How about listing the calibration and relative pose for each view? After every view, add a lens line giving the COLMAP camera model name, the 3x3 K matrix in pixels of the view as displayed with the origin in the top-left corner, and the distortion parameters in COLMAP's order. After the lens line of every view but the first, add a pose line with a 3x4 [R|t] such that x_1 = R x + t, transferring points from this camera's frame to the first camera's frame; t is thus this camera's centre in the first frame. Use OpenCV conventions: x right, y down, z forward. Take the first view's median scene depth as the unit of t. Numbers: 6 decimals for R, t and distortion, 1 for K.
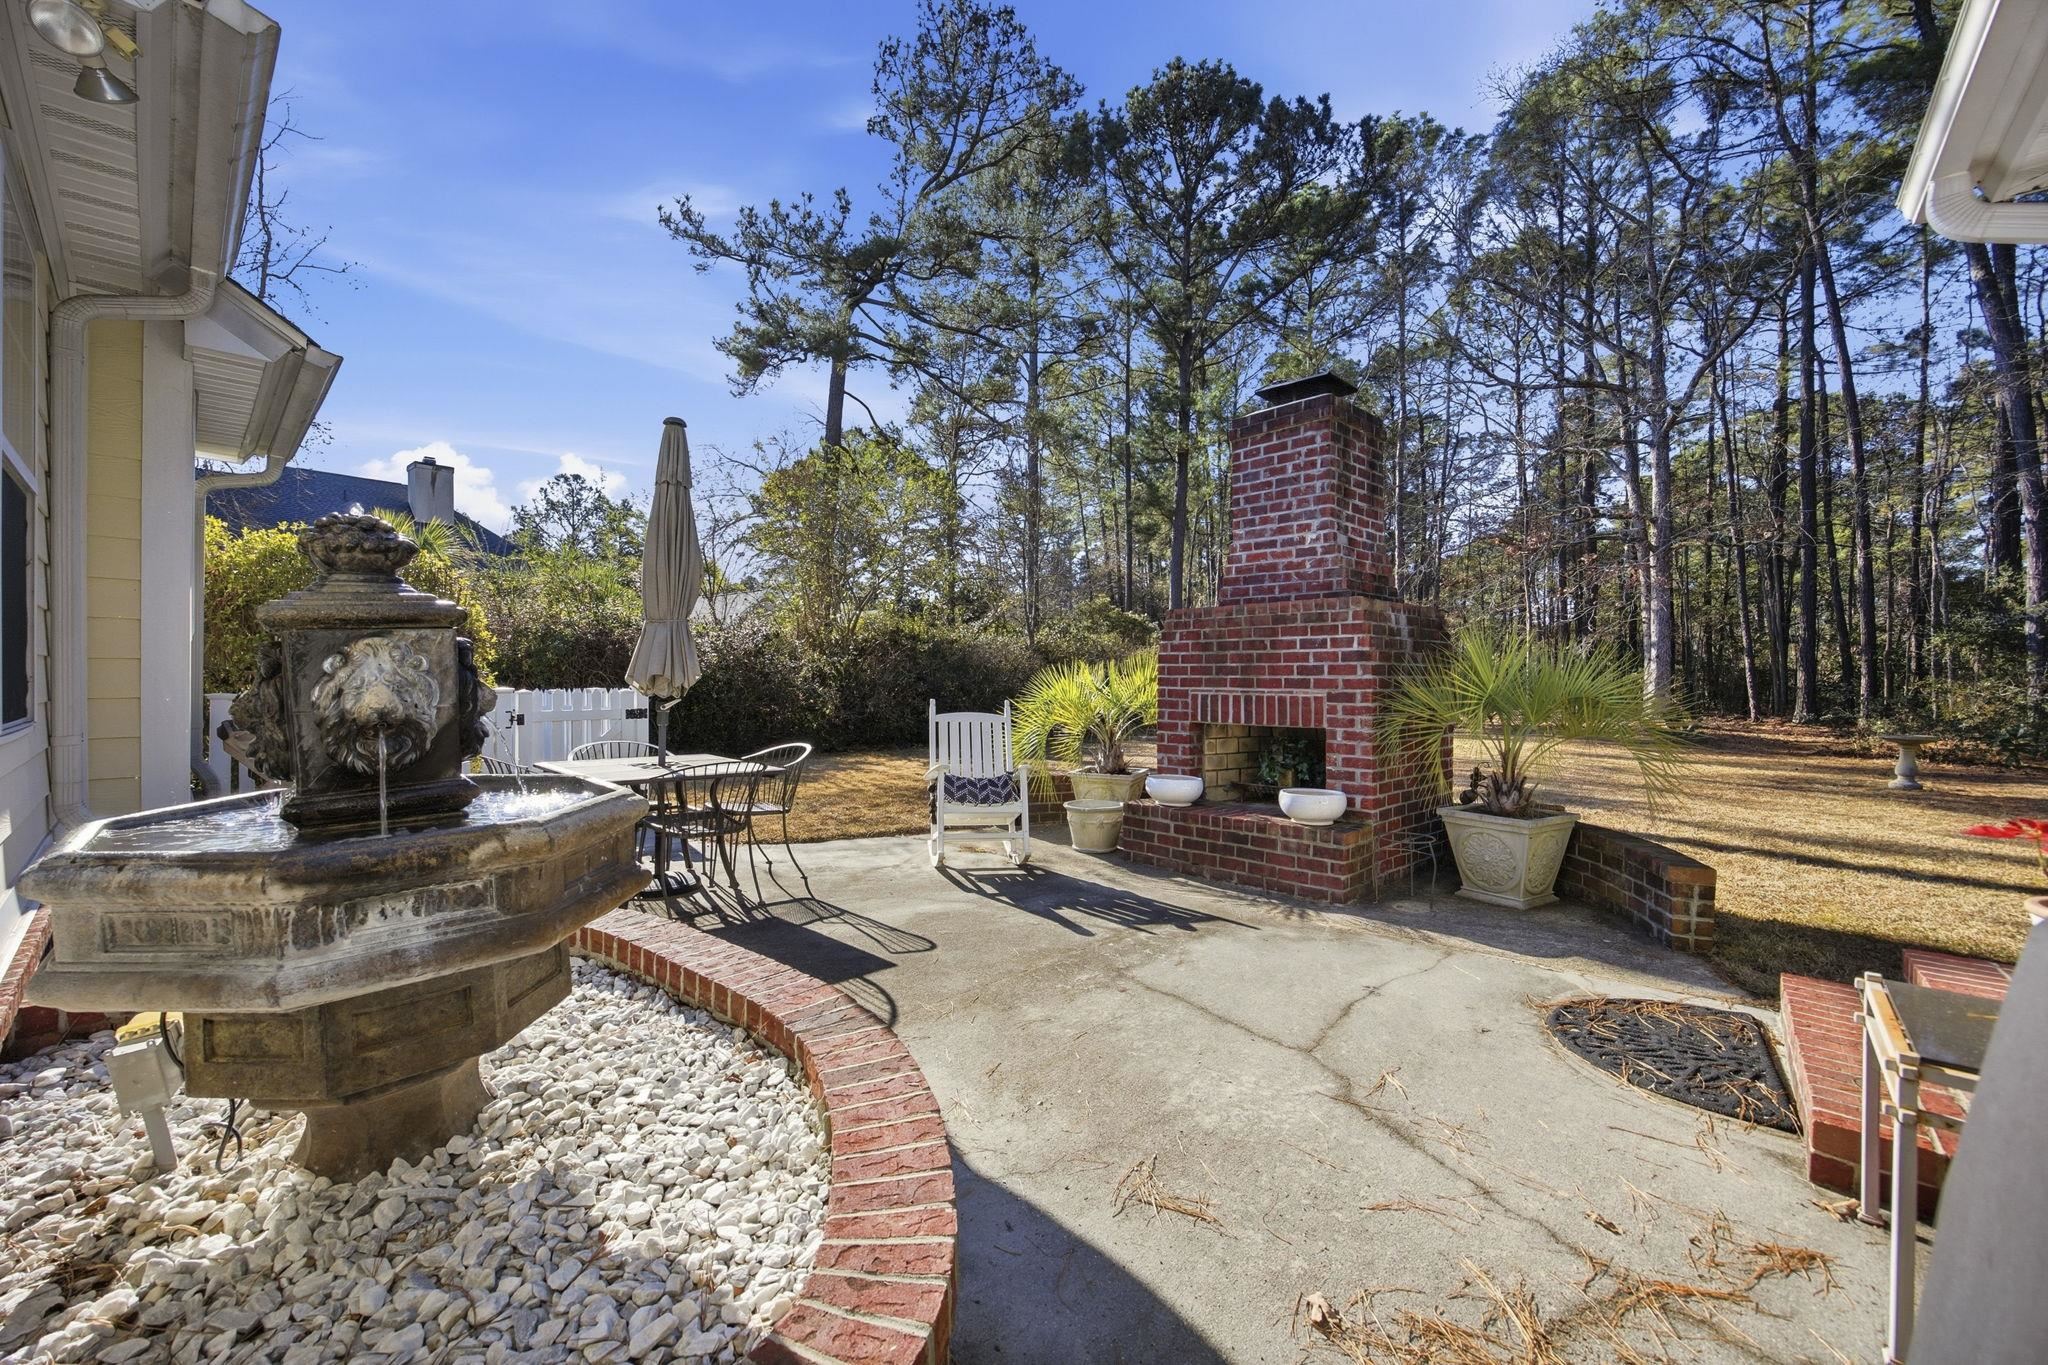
lens RADIAL K [[793.5, 0, 1035.1], [0, 793.5, 677.3], [0, 0, 1]] dist [-0.030275, 0.010585]
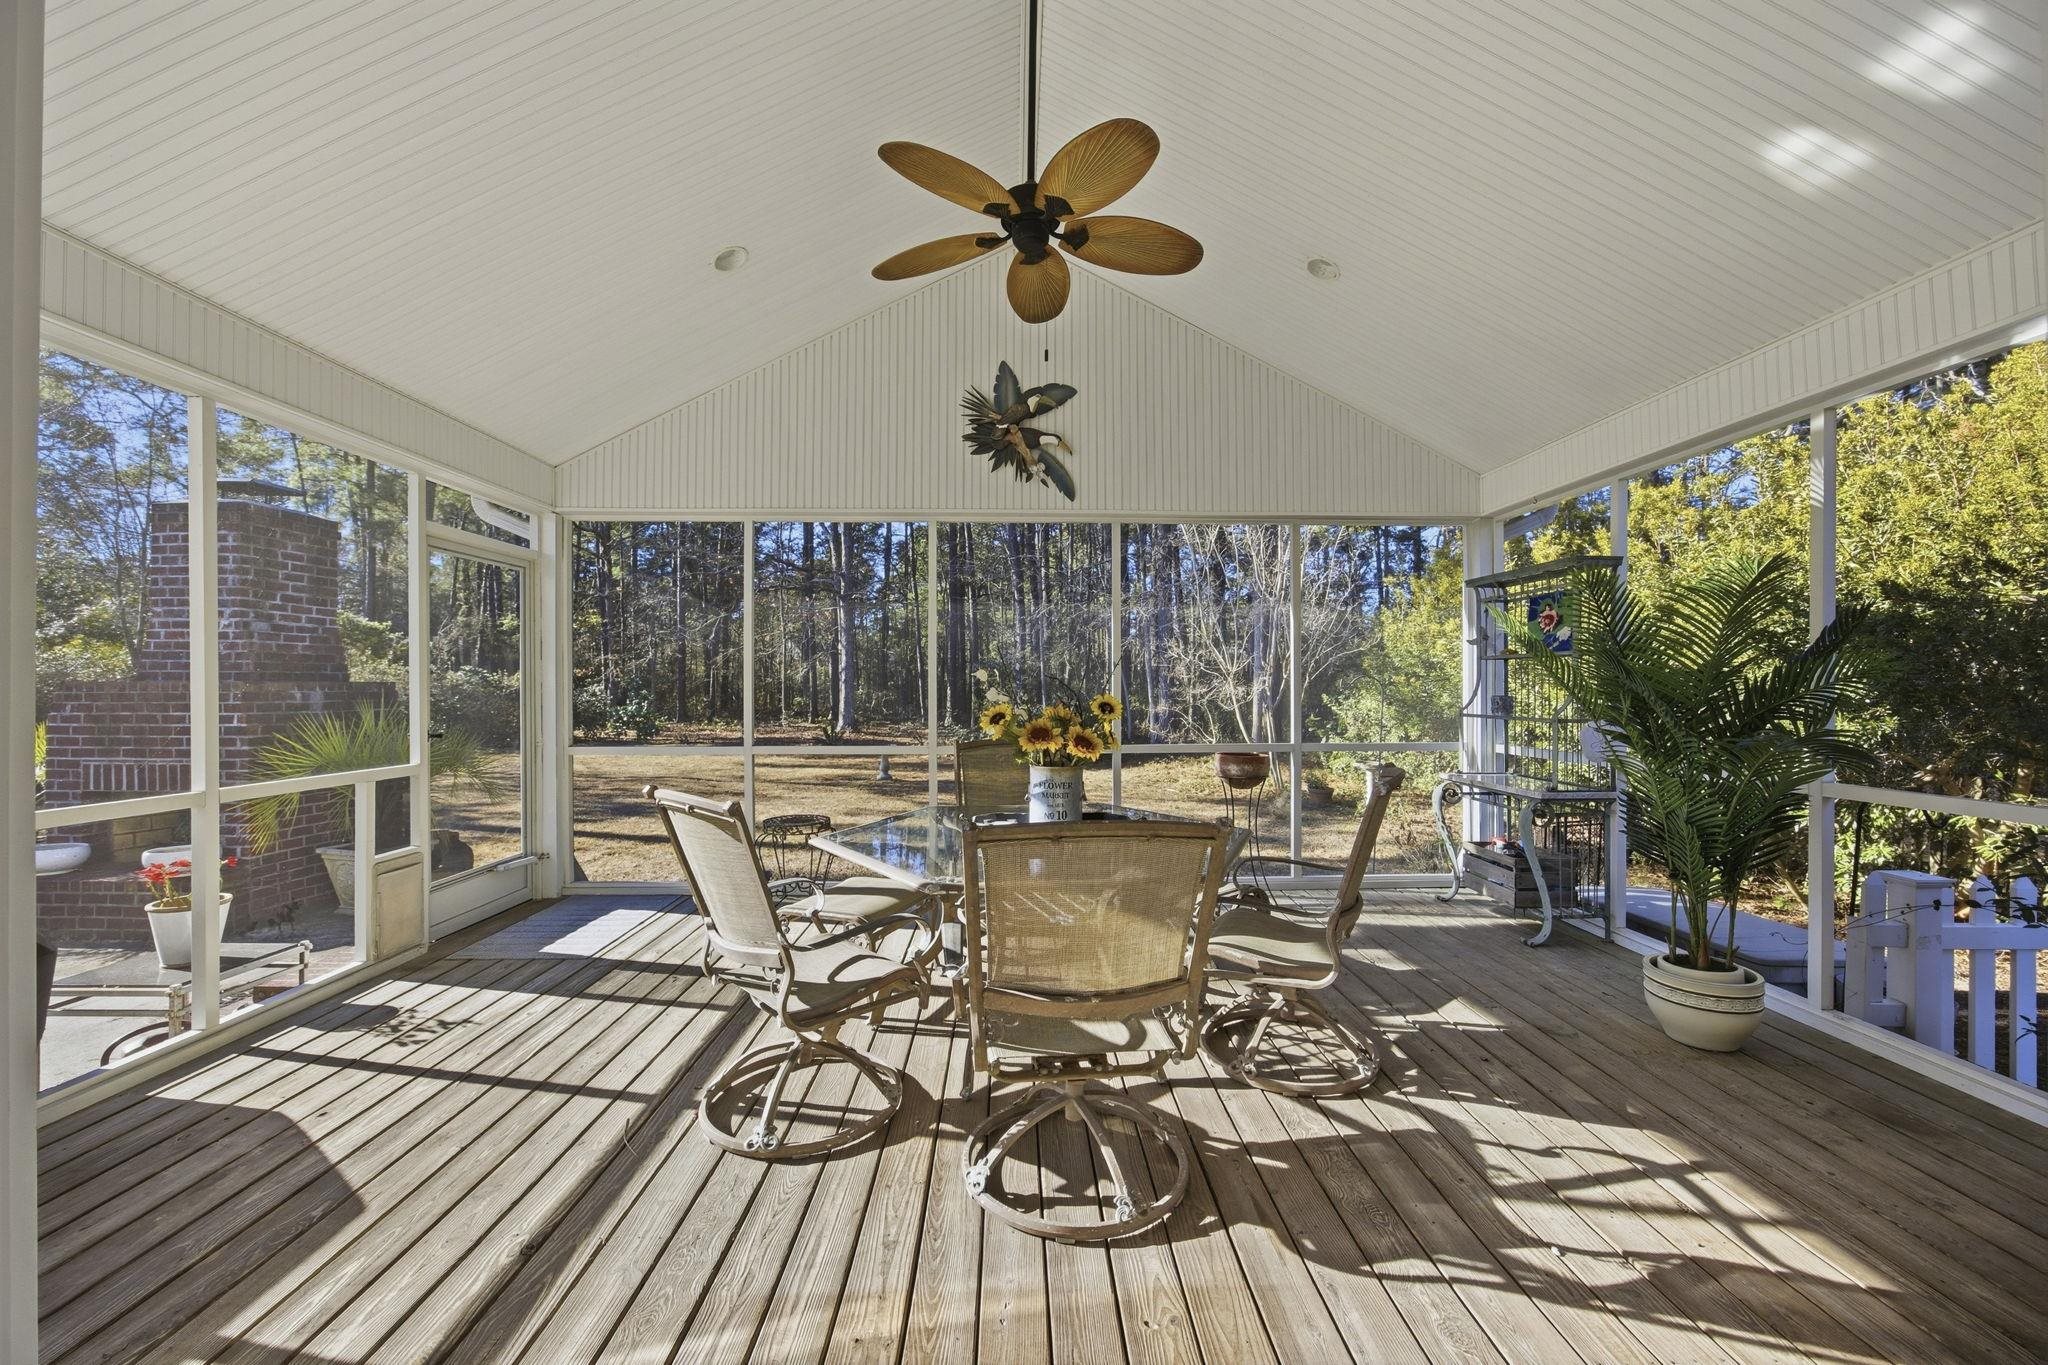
lens RADIAL K [[793.5, 0, 1035.1], [0, 793.5, 677.3], [0, 0, 1]] dist [-0.030275, 0.010585]
pose [[0.725165, -0.004473, 0.688561, 0.420849], [0.003081, 0.999990, 0.003251, -0.096858], [-0.688568, -0.000236, 0.725171, -0.631049]]
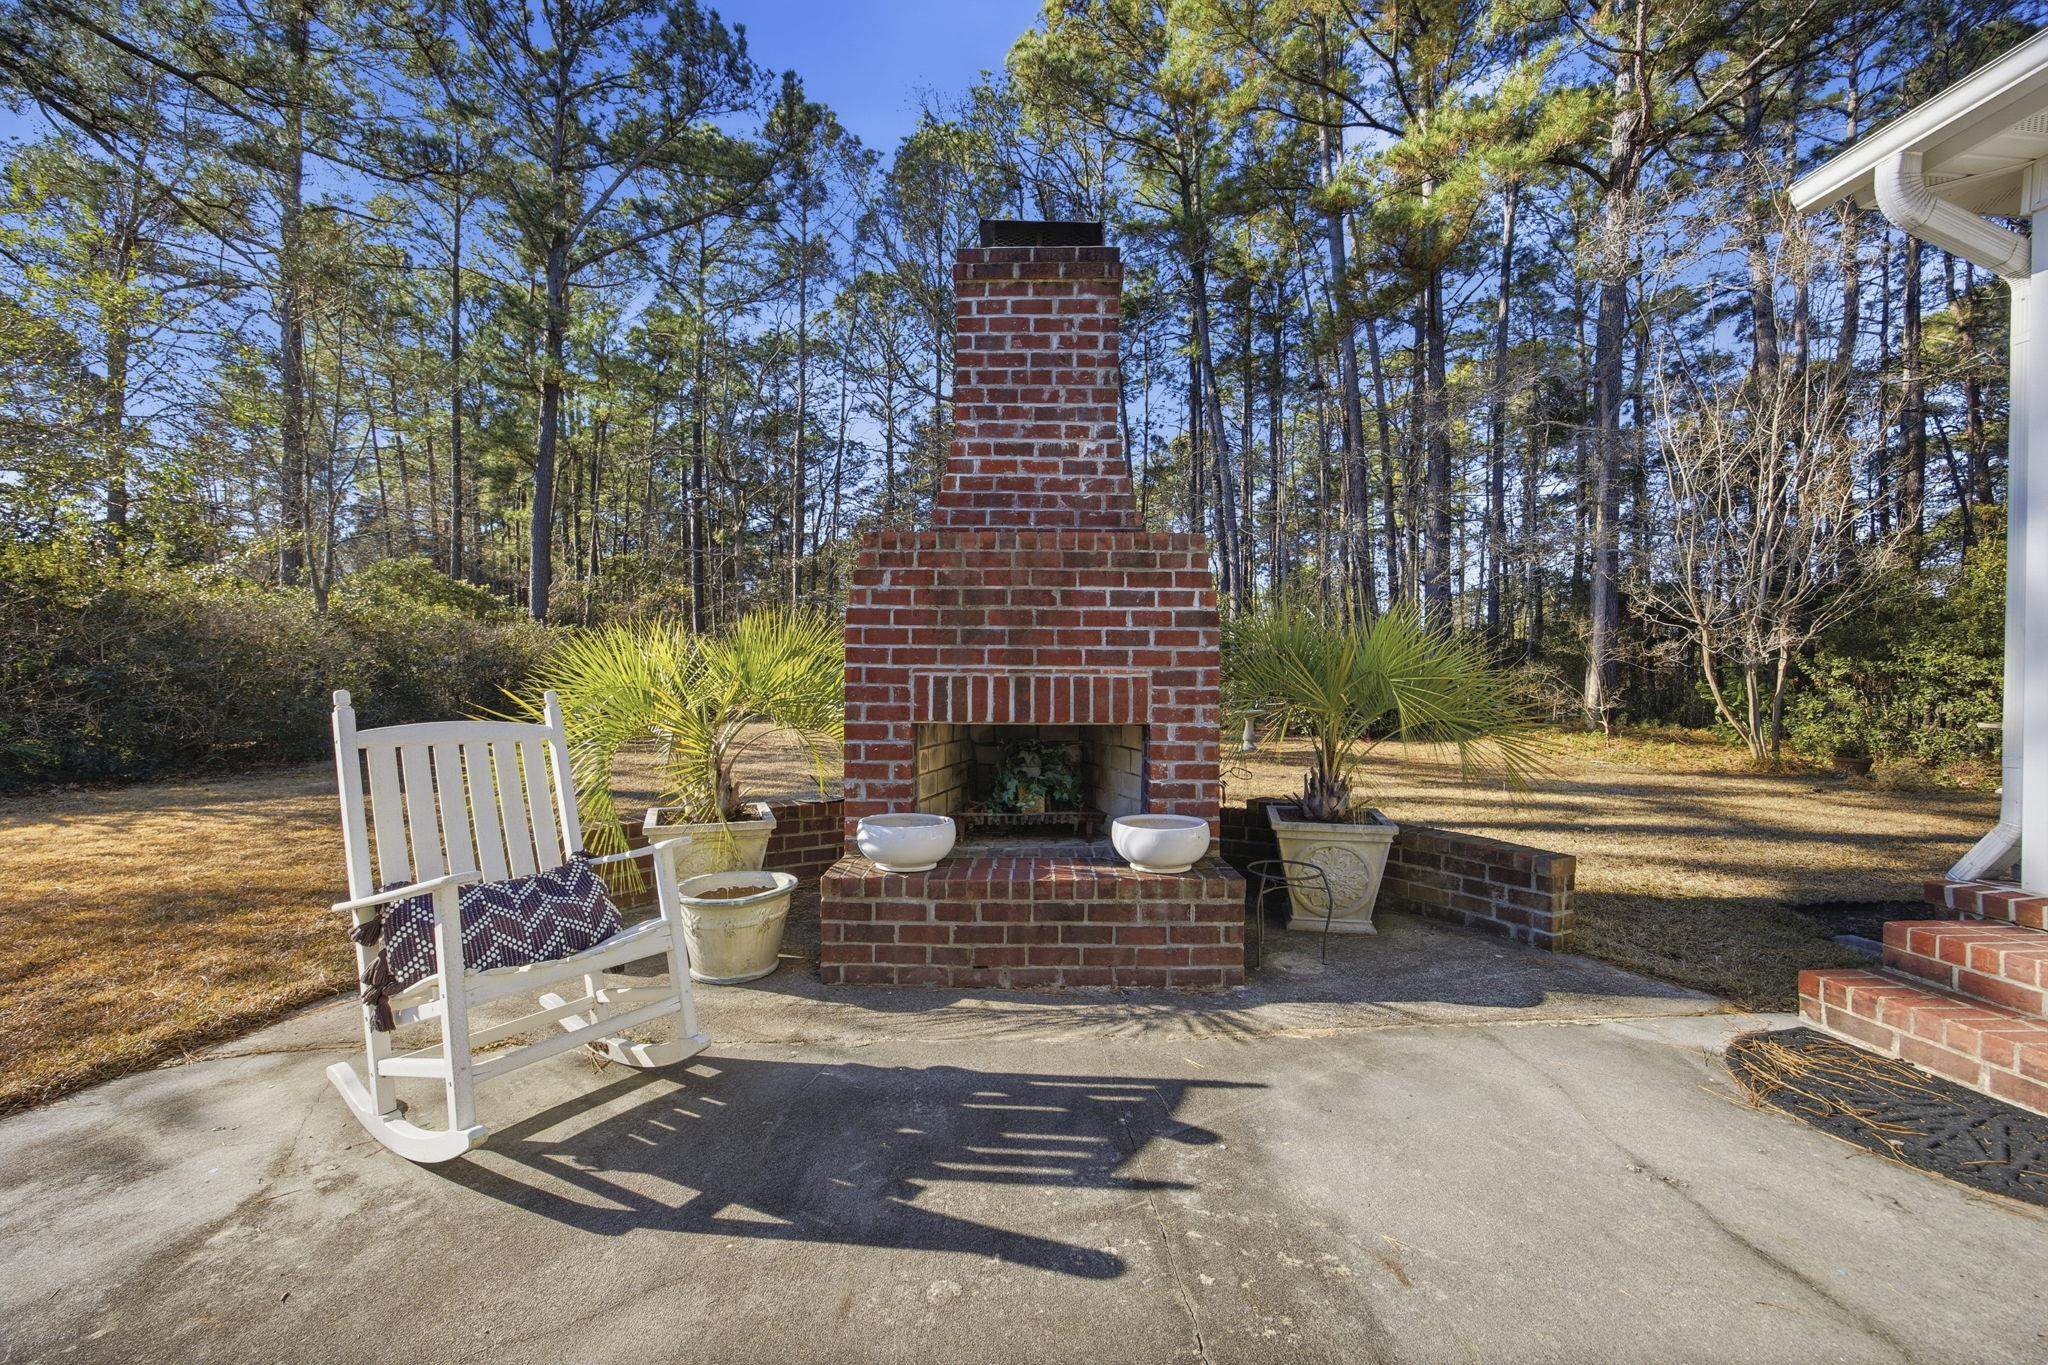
lens RADIAL K [[796.4, 0, 1035.4], [0, 796.4, 678.4], [0, 0, 1]] dist [-0.043347, 0.029512]
pose [[0.705843, -0.002086, 0.708365, -0.170399], [-0.005328, 0.999952, 0.008254, 0.018468], [-0.708348, -0.009600, 0.705798, 0.535995]]
